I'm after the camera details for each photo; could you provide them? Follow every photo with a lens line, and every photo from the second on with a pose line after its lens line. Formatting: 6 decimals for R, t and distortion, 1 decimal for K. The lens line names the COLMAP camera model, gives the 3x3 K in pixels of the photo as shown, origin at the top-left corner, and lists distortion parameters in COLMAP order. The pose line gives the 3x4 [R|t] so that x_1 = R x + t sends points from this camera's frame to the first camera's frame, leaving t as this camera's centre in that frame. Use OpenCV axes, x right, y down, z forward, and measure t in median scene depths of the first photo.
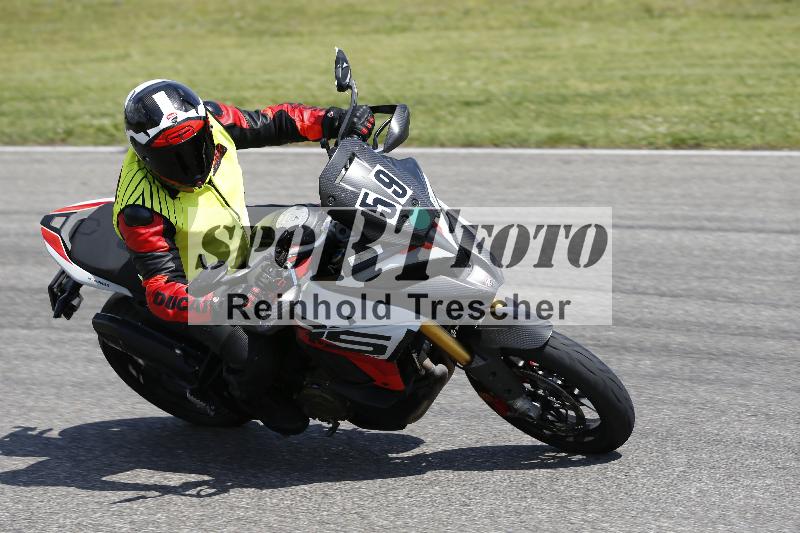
lens RADIAL K [[3915.0, 0, 398.3], [0, 3915.0, 268.0], [0, 0, 1]] dist [0.410738, 0.000000]
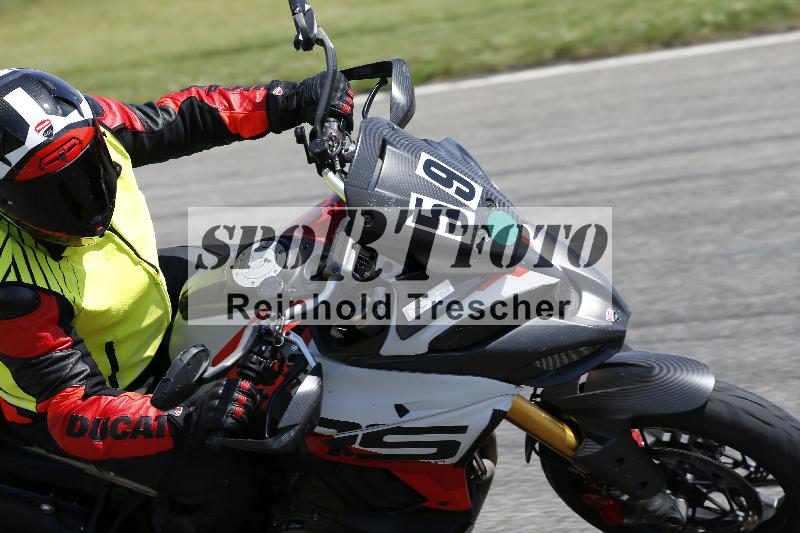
lens RADIAL K [[3915.0, 0, 399.9], [0, 3915.0, 264.3], [0, 0, 1]] dist [0.410738, 0.000000]
pose [[0.948515, -0.148936, 0.279532, -0.178132], [0.151525, 0.988375, 0.012452, -0.016762], [-0.278137, 0.030545, 0.960056, 0.402586]]
